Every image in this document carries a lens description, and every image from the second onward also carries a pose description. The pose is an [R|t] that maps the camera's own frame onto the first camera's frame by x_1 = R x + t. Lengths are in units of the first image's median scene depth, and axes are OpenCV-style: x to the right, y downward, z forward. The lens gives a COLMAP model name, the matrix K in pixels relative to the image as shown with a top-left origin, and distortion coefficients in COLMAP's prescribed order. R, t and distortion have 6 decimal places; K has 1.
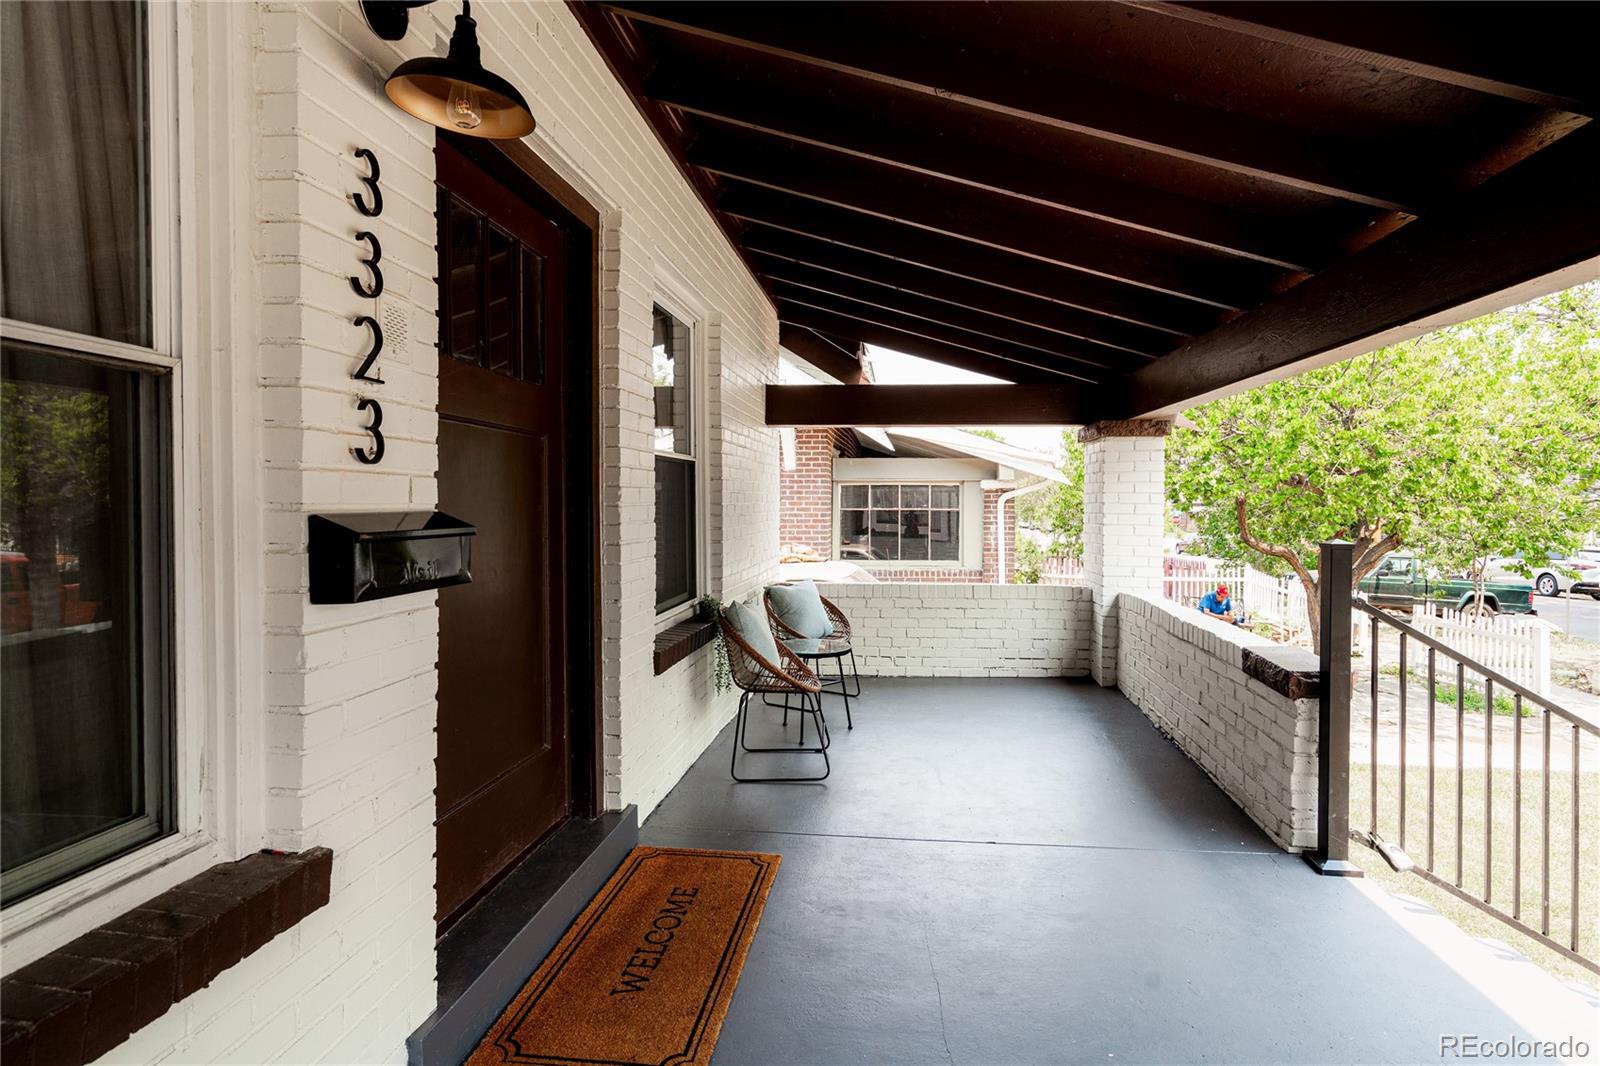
lens RADIAL K [[826.9, 0, 798.4], [0, 826.9, 517.8], [0, 0, 1]] dist [0.002283, 0.000628]
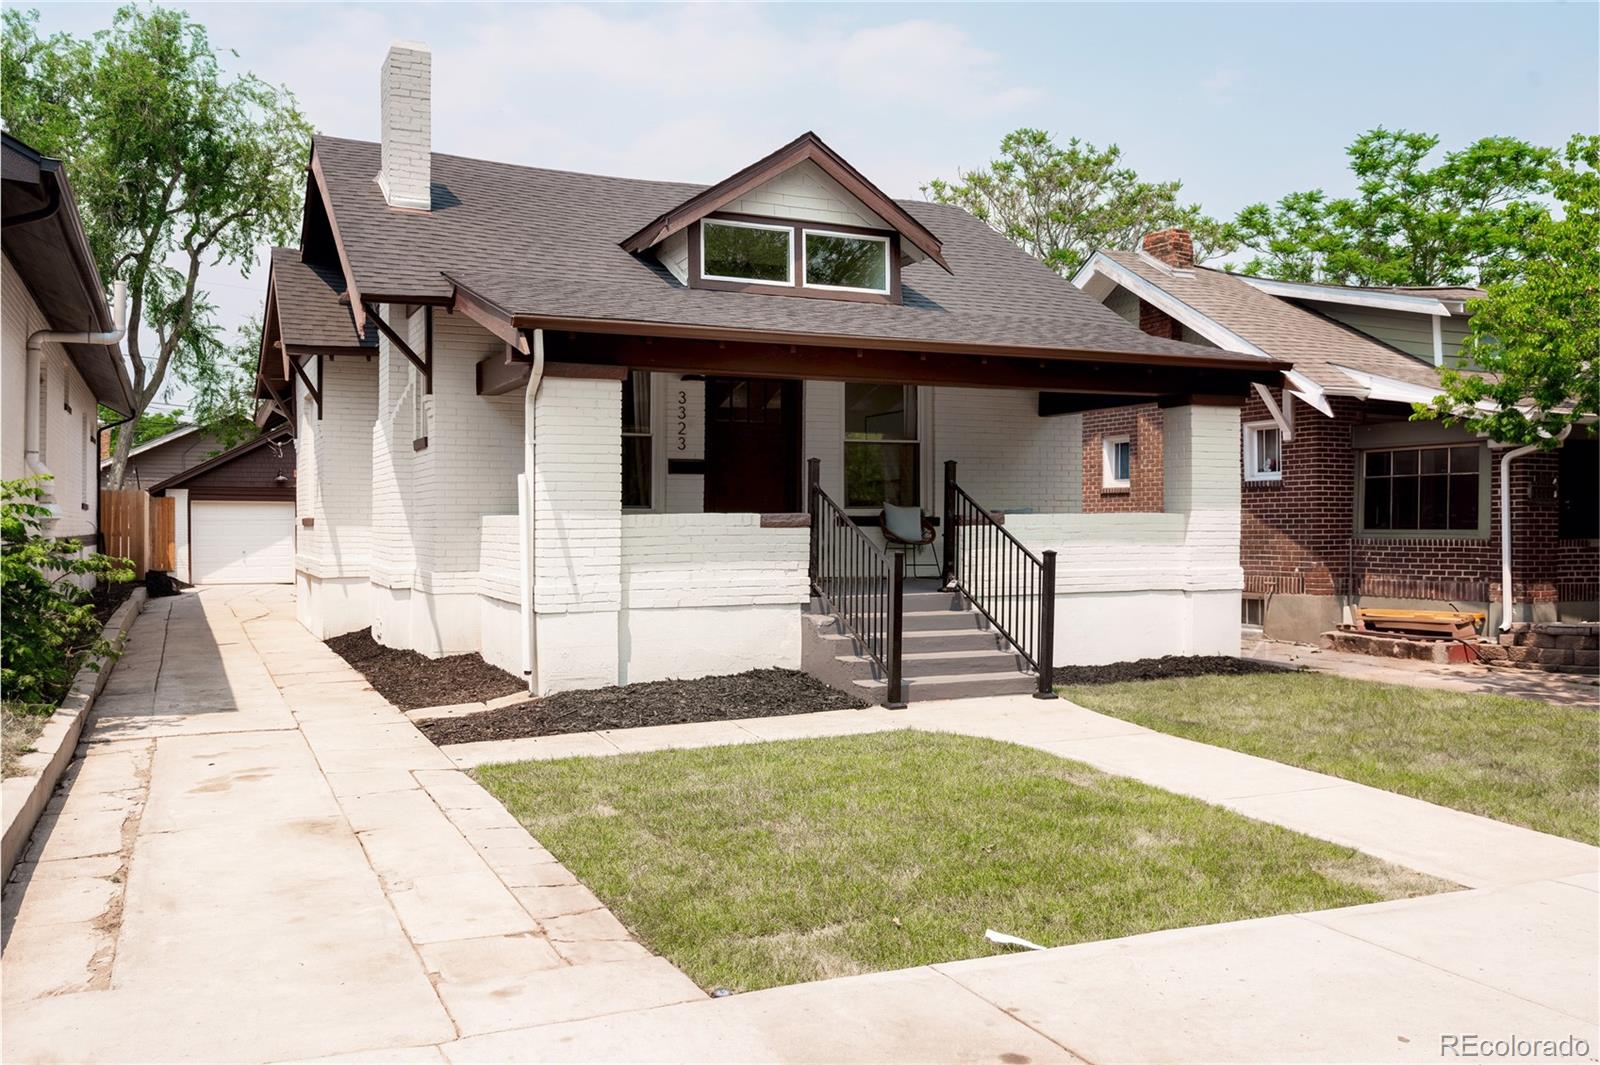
lens RADIAL K [[1279.0, 0, 802.9], [0, 1279.0, 514.2], [0, 0, 1]] dist [0.000521, 0.008443]
pose [[0.555973, -0.009166, -0.831150, 3.856448], [-0.010221, 0.999788, -0.017863, 0.279640], [0.831137, 0.018426, 0.555762, -1.676416]]
